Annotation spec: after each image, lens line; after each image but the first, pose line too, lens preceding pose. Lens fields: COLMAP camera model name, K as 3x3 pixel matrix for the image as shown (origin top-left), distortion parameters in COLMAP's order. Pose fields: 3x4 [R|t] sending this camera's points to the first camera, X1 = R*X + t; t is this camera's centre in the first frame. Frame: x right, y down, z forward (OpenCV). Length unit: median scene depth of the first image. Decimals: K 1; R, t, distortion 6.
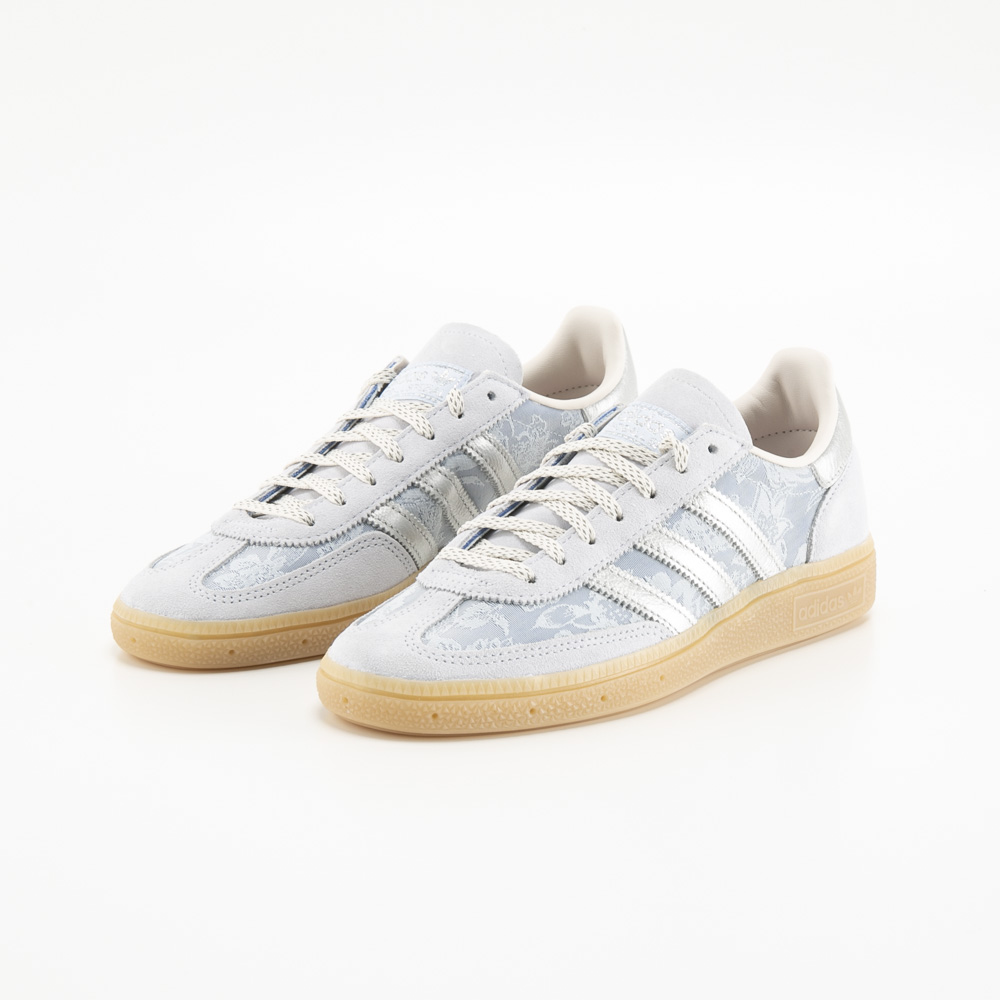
lens RADIAL K [[2529.6, 0, 500.0], [0, 2529.6, 500.0], [0, 0, 1]] dist [-0.031446, -0.015704]
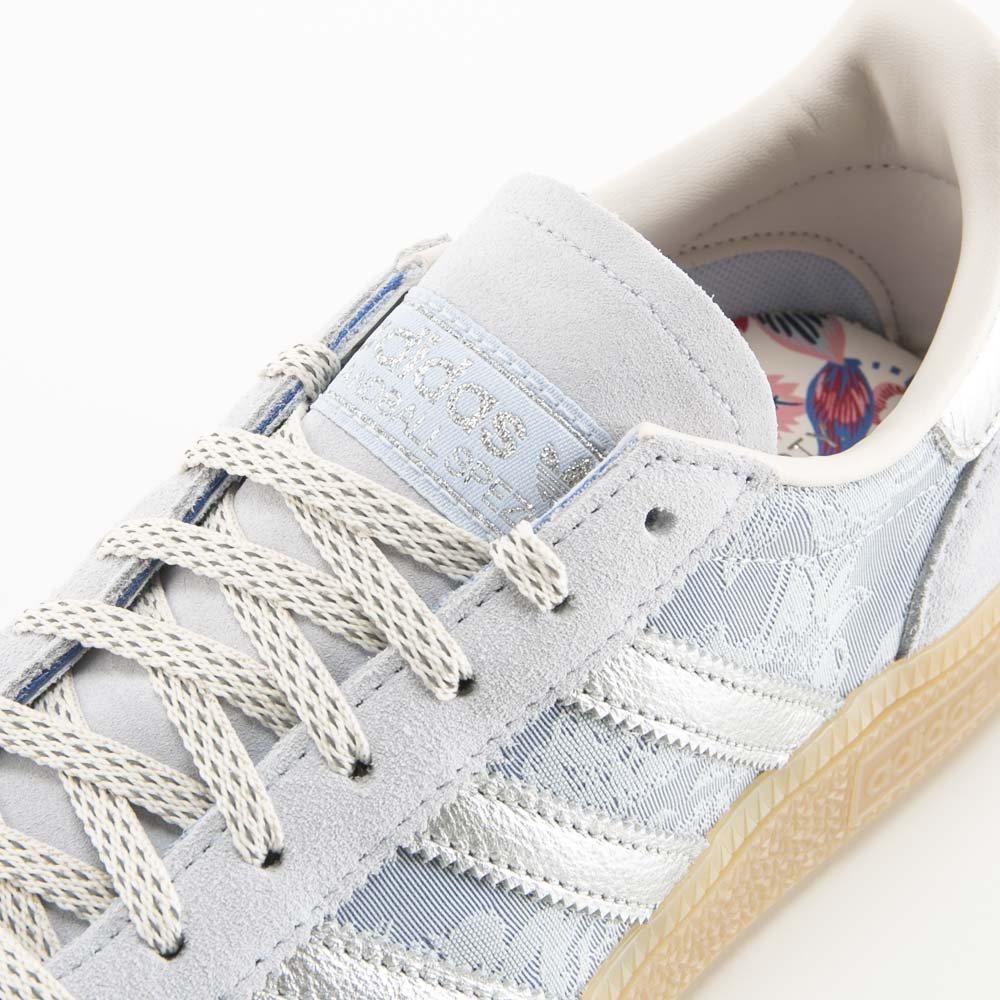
lens RADIAL K [[2407.0, 0, 500.0], [0, 2407.0, 500.0], [0, 0, 1]] dist [-0.078390, 0.033750]
pose [[0.999284, 0.037620, -0.003950, 0.065897], [-0.031178, 0.878272, 0.477144, -0.178919], [0.021420, -0.476679, 0.878816, 0.737652]]
